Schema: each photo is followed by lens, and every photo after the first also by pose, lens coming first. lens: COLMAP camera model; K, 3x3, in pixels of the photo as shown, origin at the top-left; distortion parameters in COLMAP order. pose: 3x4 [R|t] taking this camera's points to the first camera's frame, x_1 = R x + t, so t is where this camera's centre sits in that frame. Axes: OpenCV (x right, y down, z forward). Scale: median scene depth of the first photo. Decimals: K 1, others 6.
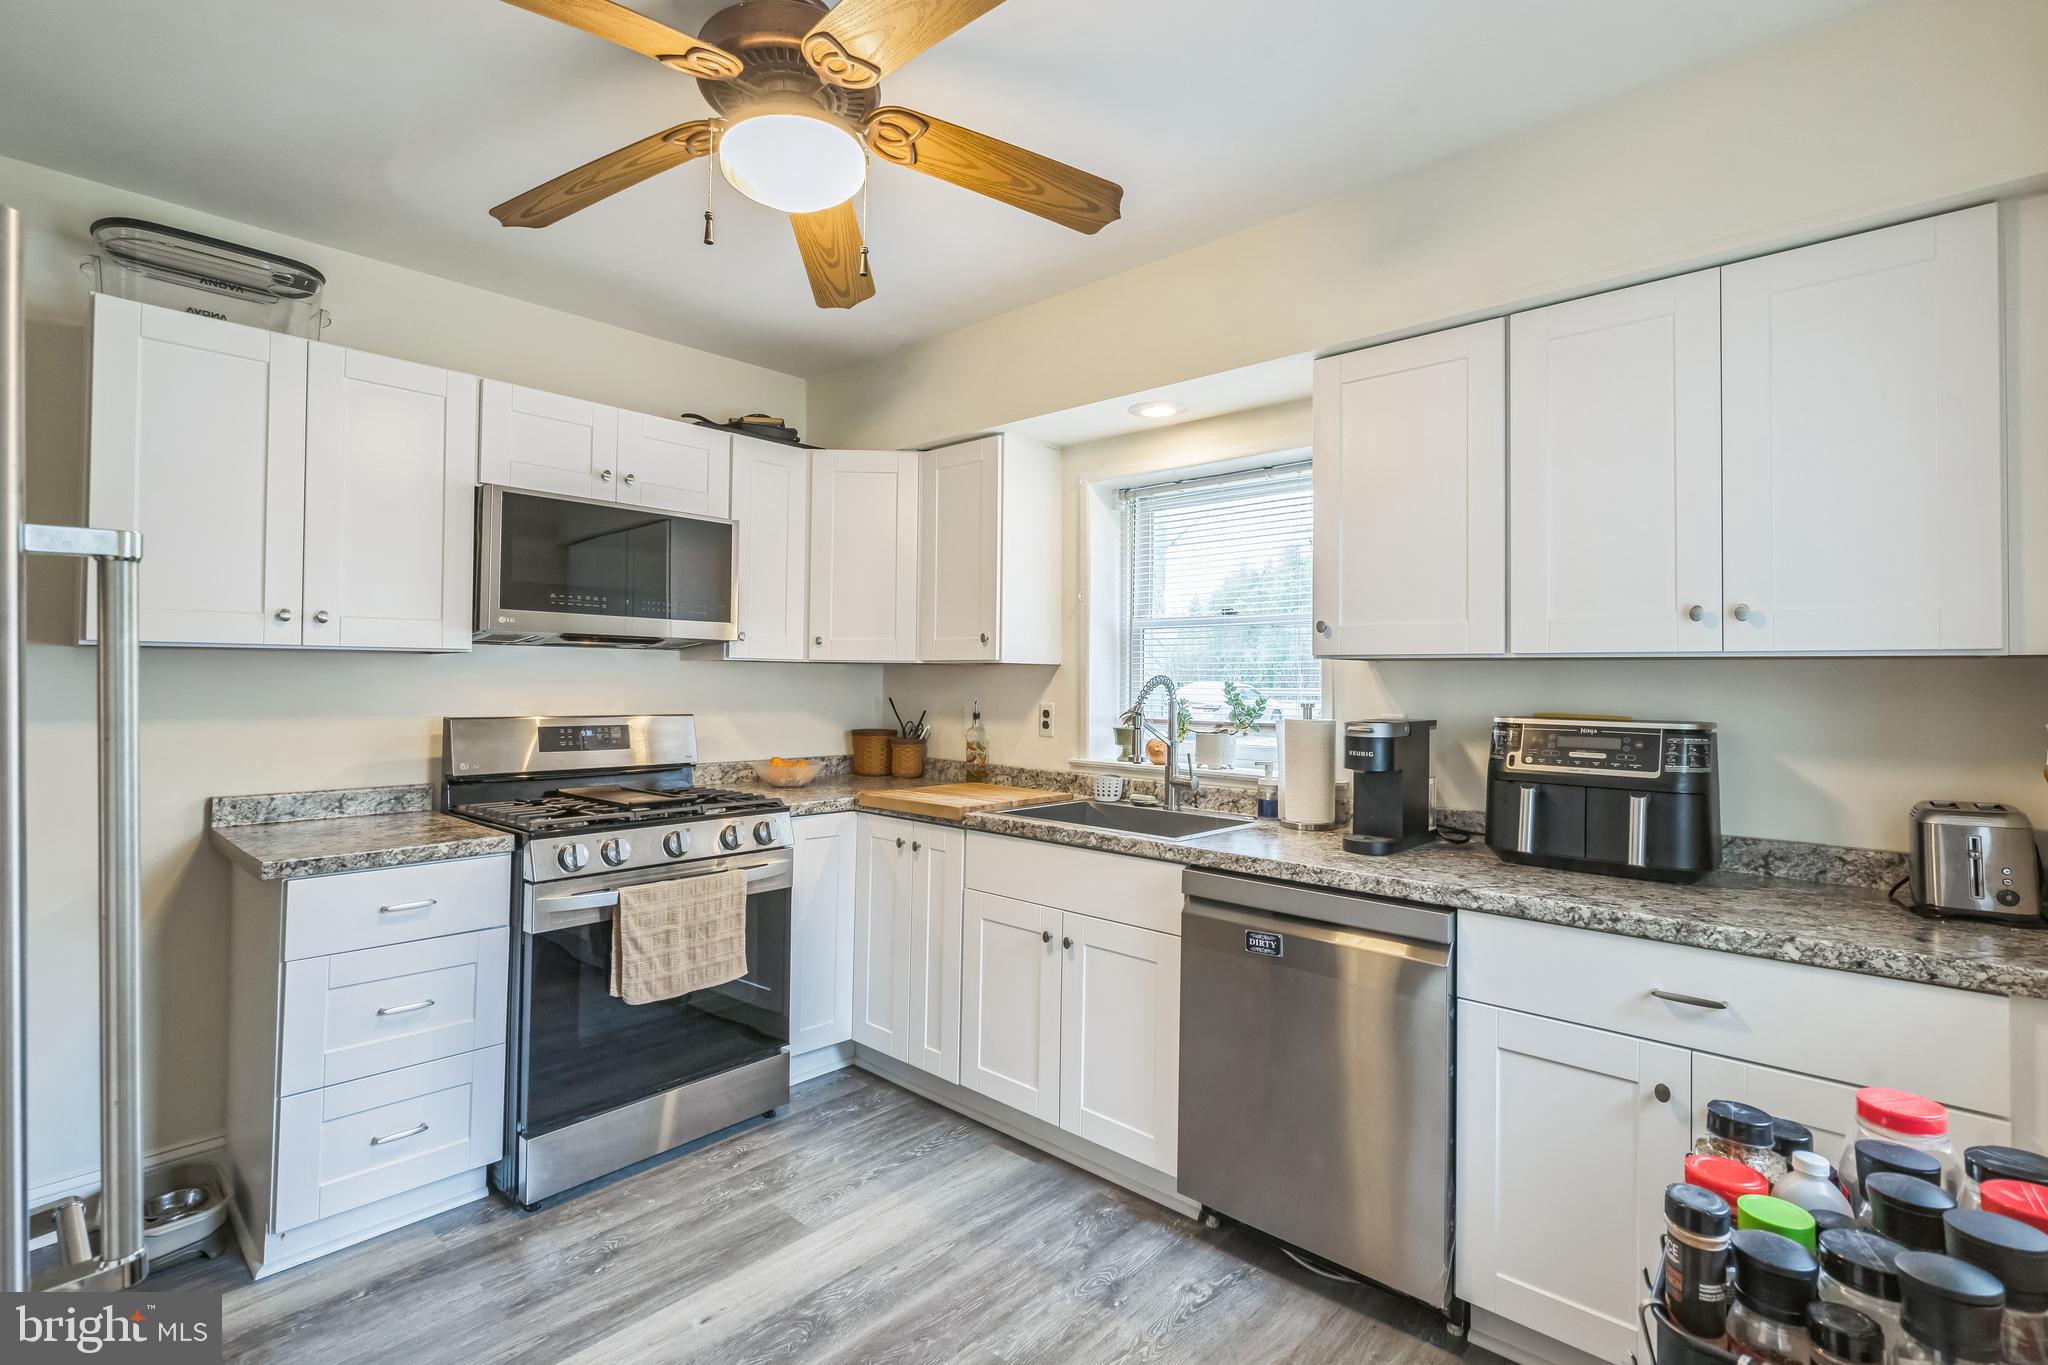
lens RADIAL K [[943.1, 0, 1019.7], [0, 943.1, 673.3], [0, 0, 1]] dist [0.001002, 0.000017]
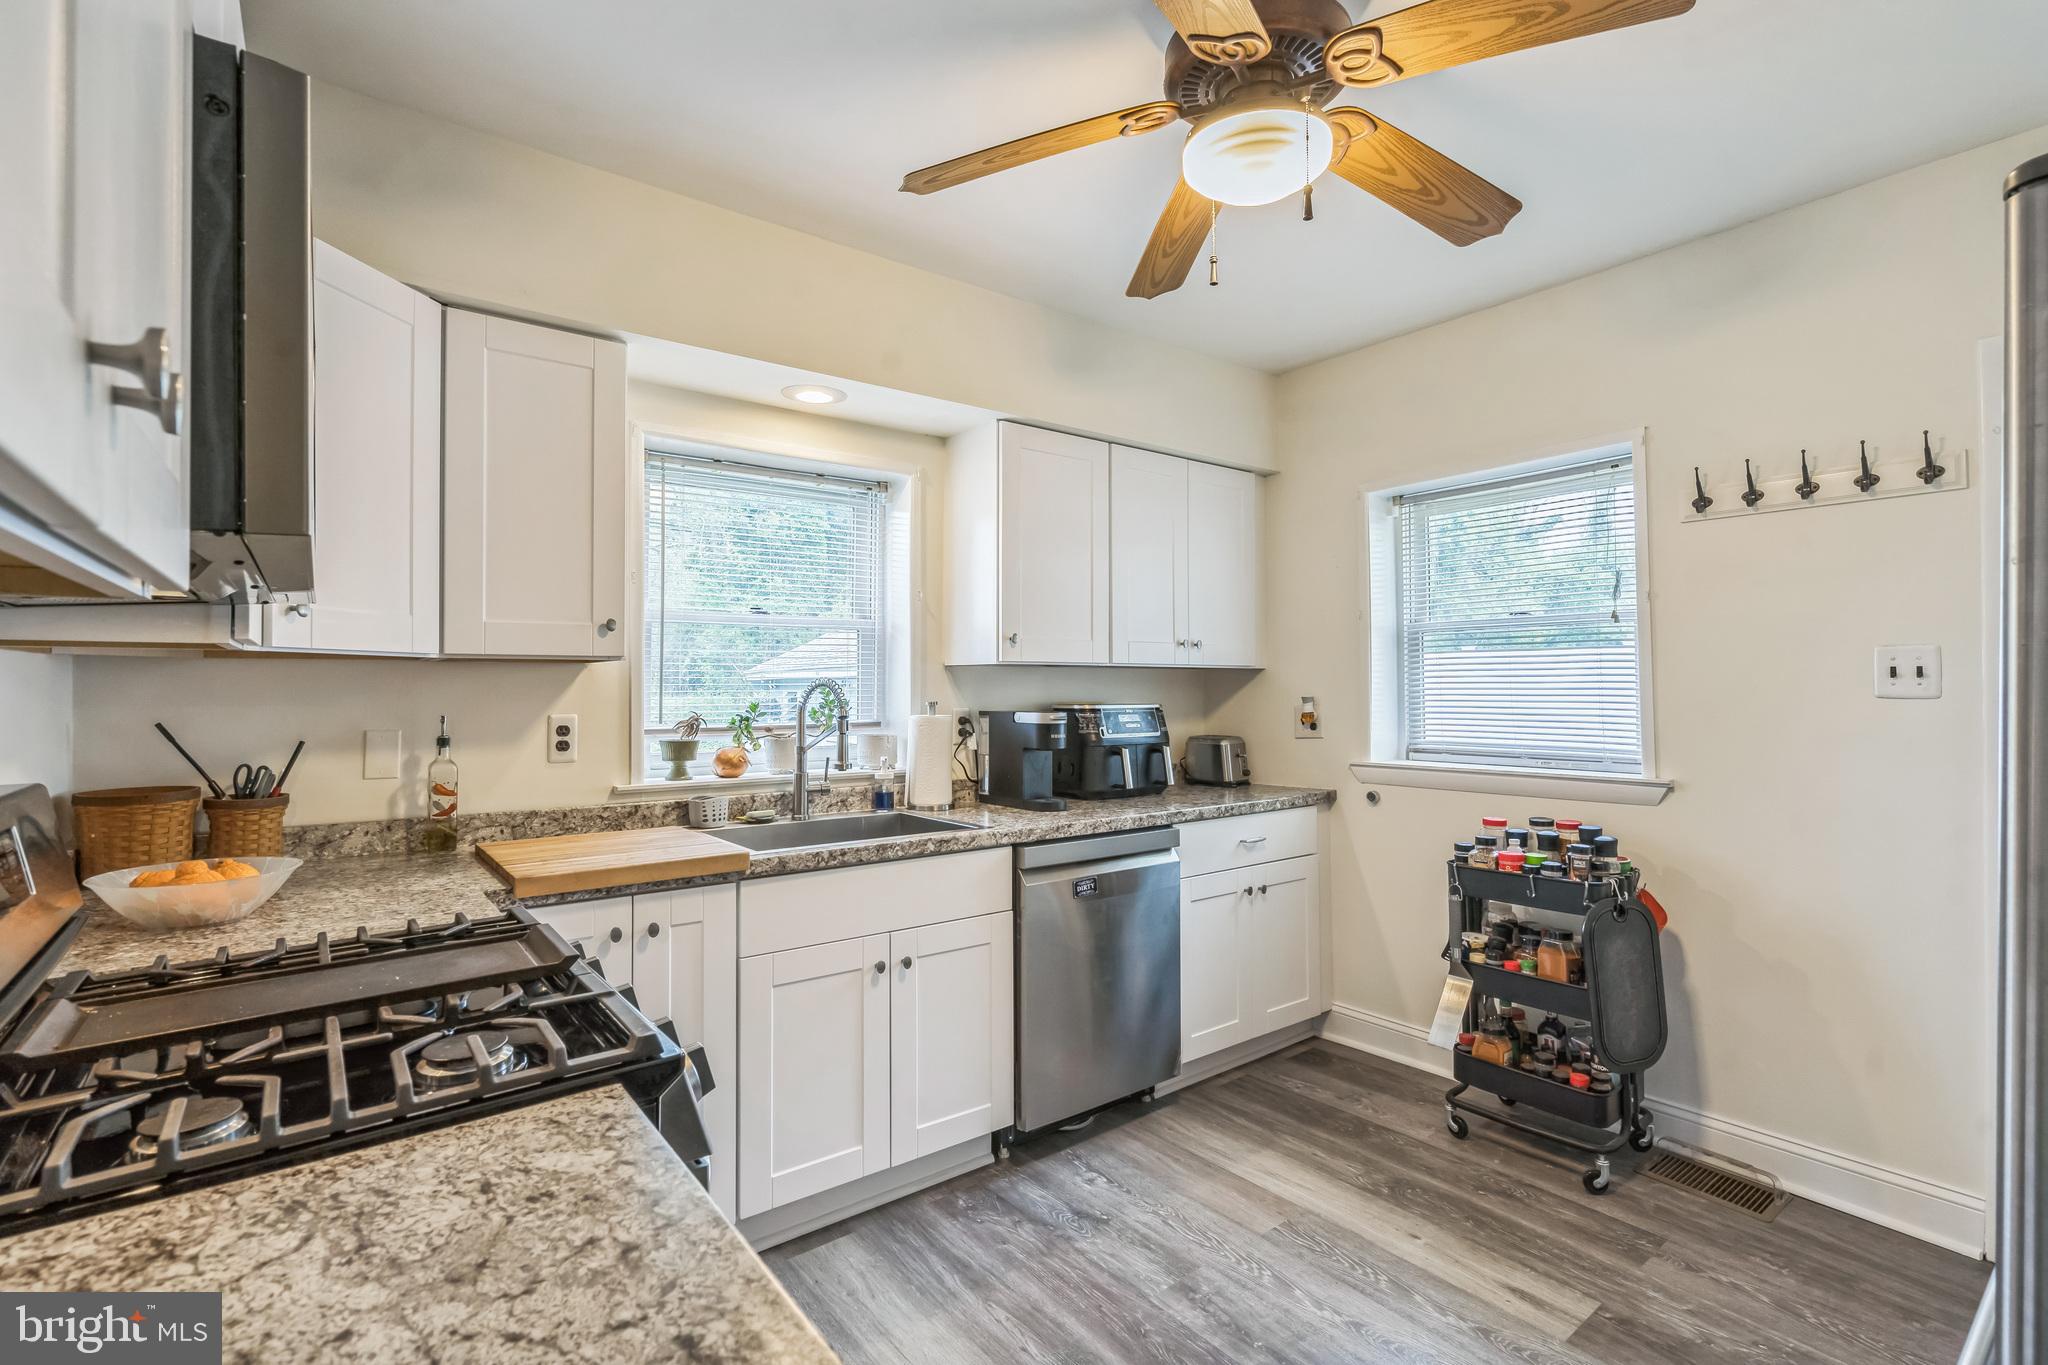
lens RADIAL K [[932.4, 0, 1024.0], [0, 932.4, 682.5], [0, 0, 1]] dist [0.003331, 0.000606]
pose [[0.182340, -0.007159, 0.983210, -0.937291], [-0.002825, 0.999966, 0.007805, -0.000809], [-0.983232, -0.004201, 0.182313, 0.799822]]
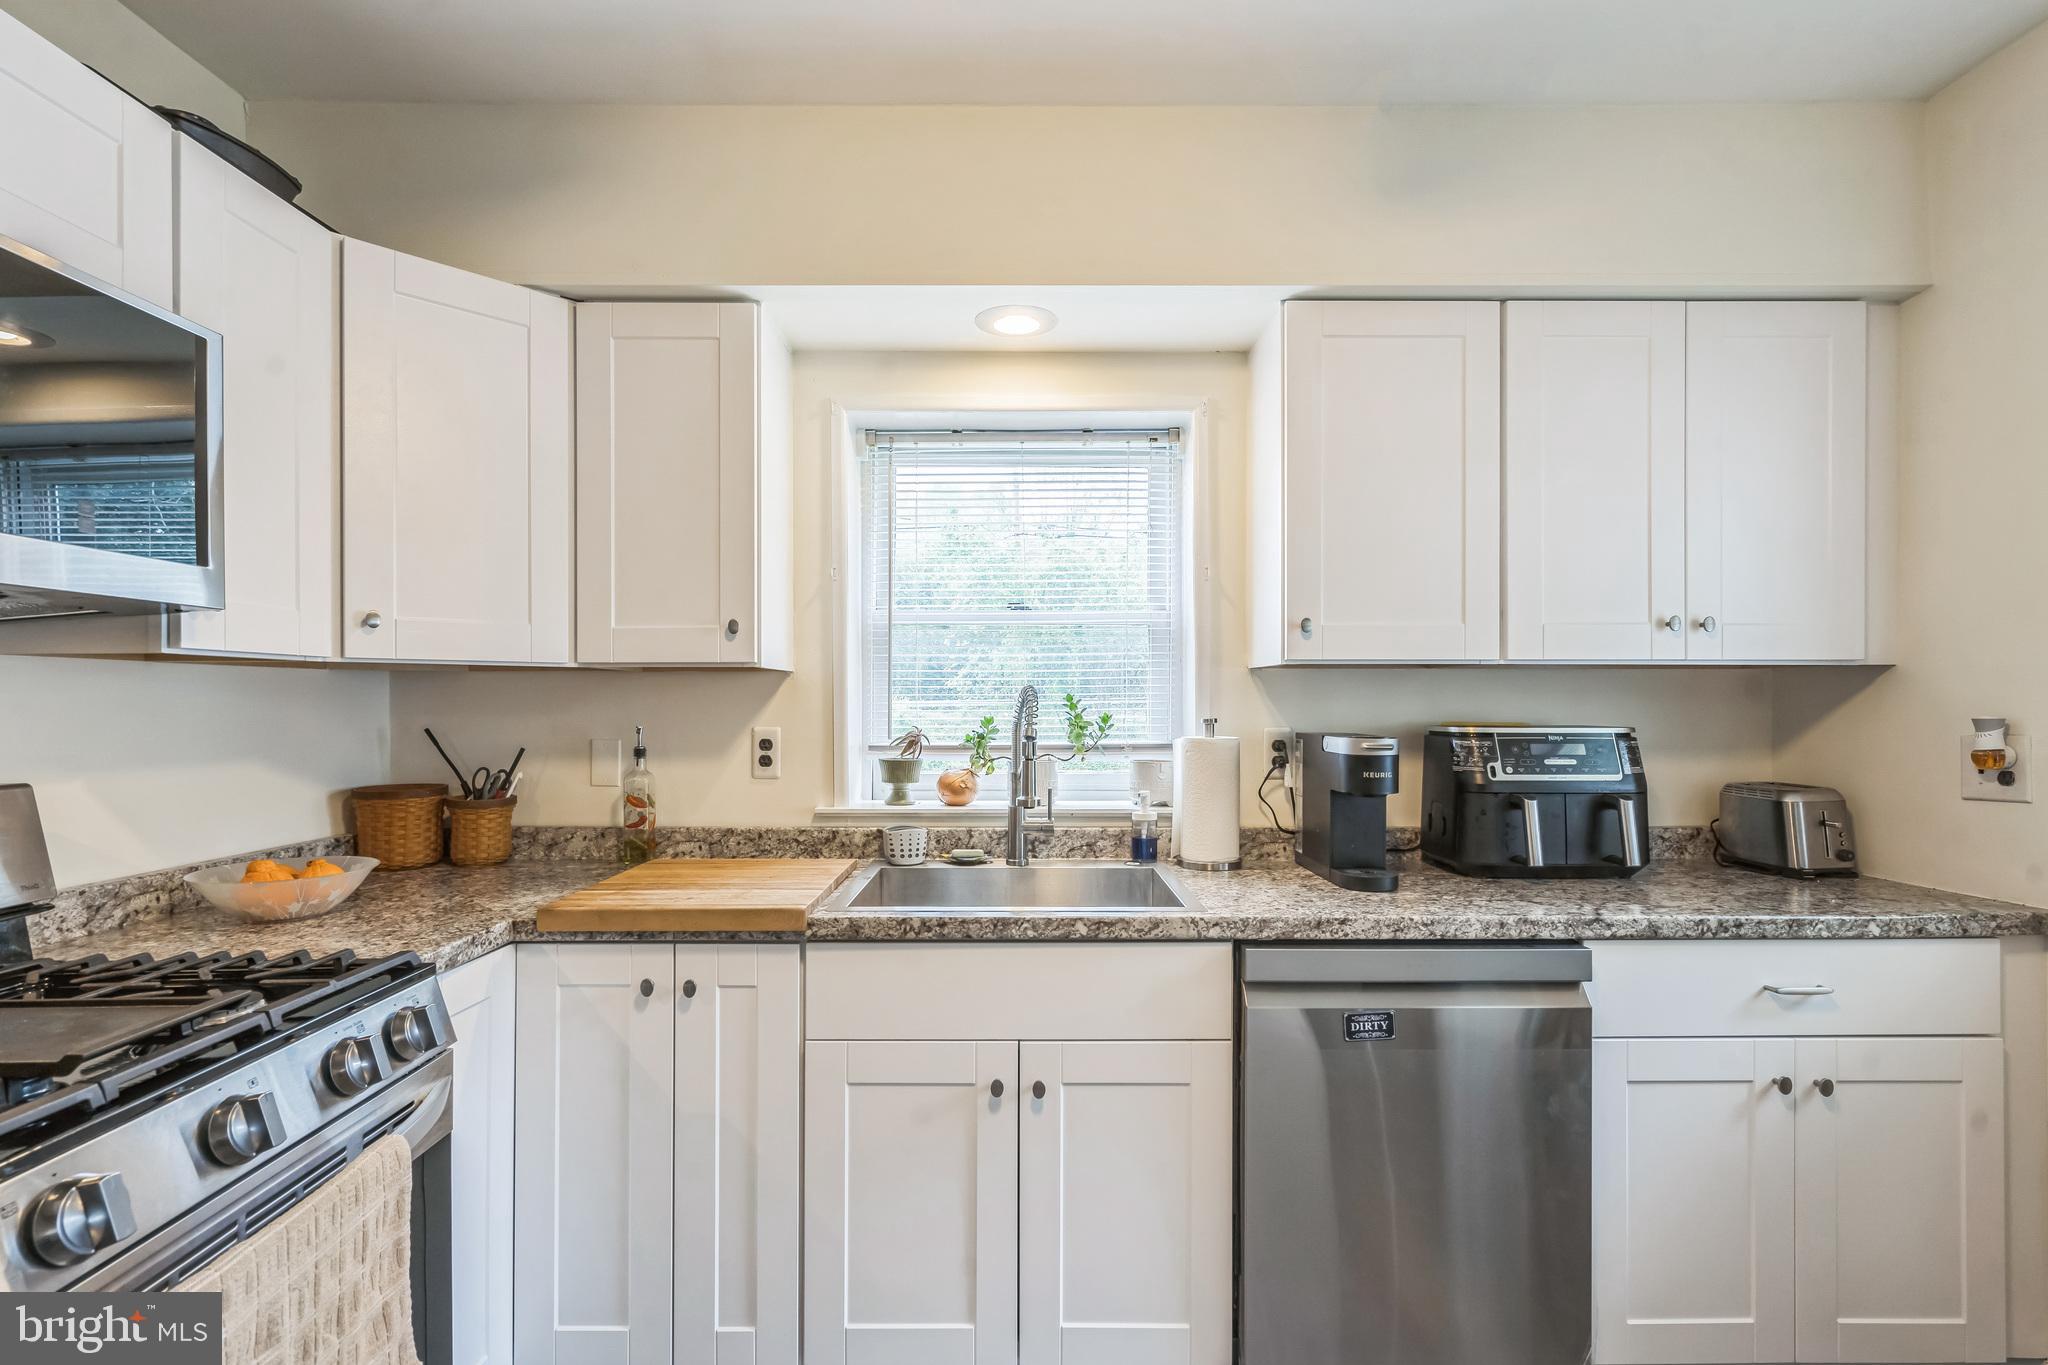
lens RADIAL K [[935.7, 0, 1023.8], [0, 935.7, 706.9], [0, 0, 1]] dist [-0.001227, 0.000759]
pose [[0.735070, -0.016515, 0.677791, -0.442752], [0.003999, 0.999792, 0.020023, 0.005471], [-0.677980, -0.012008, 0.734982, 0.589616]]
